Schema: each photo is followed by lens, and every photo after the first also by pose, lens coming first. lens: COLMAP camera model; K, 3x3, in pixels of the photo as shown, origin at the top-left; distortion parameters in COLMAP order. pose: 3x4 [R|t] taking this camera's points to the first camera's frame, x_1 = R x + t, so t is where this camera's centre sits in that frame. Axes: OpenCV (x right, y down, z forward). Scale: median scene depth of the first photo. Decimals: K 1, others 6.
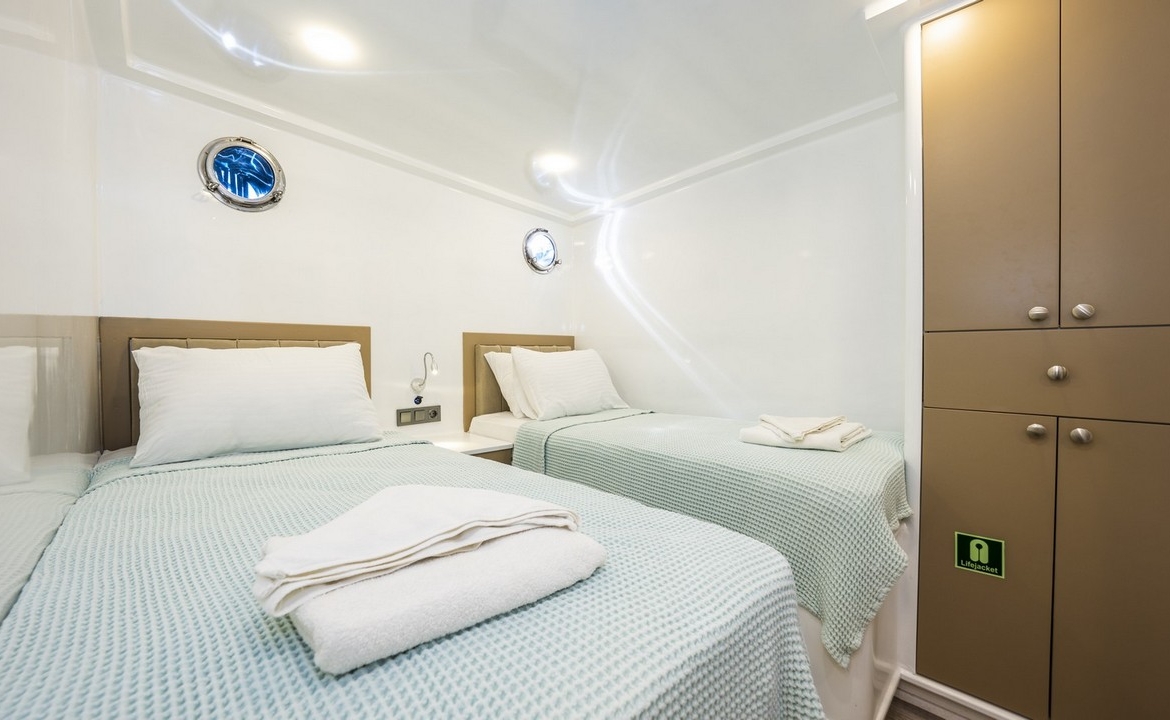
lens RADIAL K [[420.5, 0, 580.4], [0, 420.5, 360.7], [0, 0, 1]] dist [-0.024036, 0.000228]
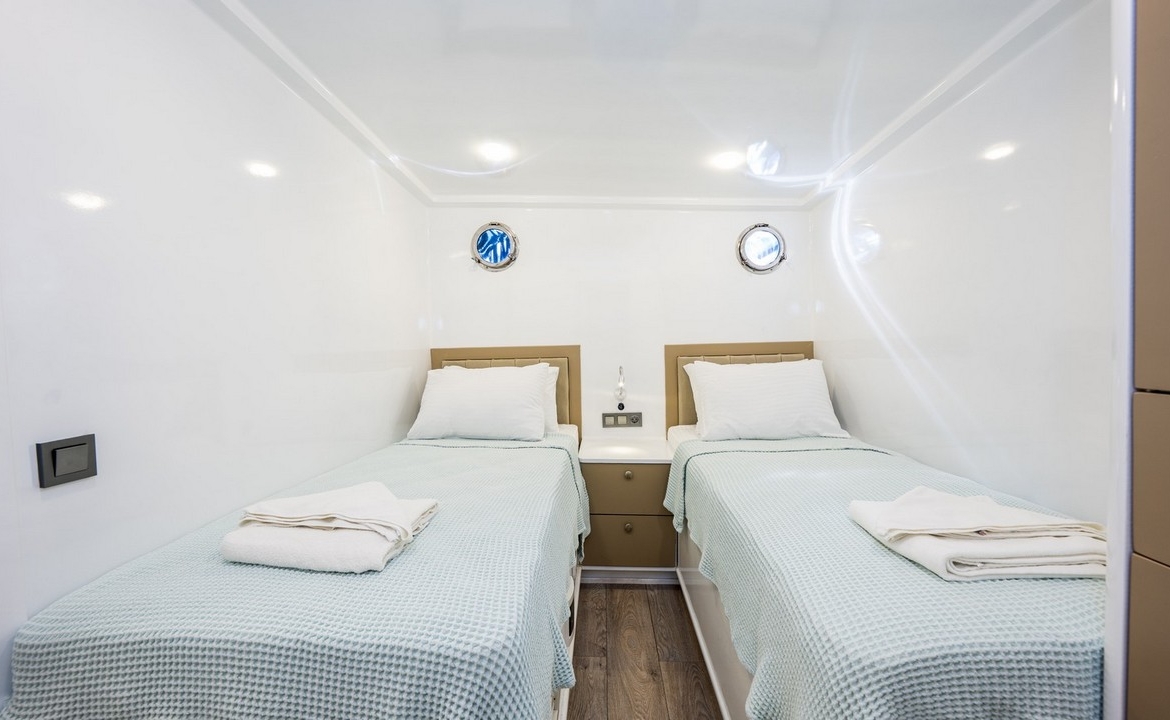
lens RADIAL K [[420.5, 0, 580.4], [0, 420.5, 360.7], [0, 0, 1]] dist [-0.024036, 0.000228]
pose [[0.699302, 0.011219, -0.714738, 0.364282], [0.006338, 0.999740, 0.021894, -0.058644], [0.714798, -0.019840, 0.699049, 0.124582]]
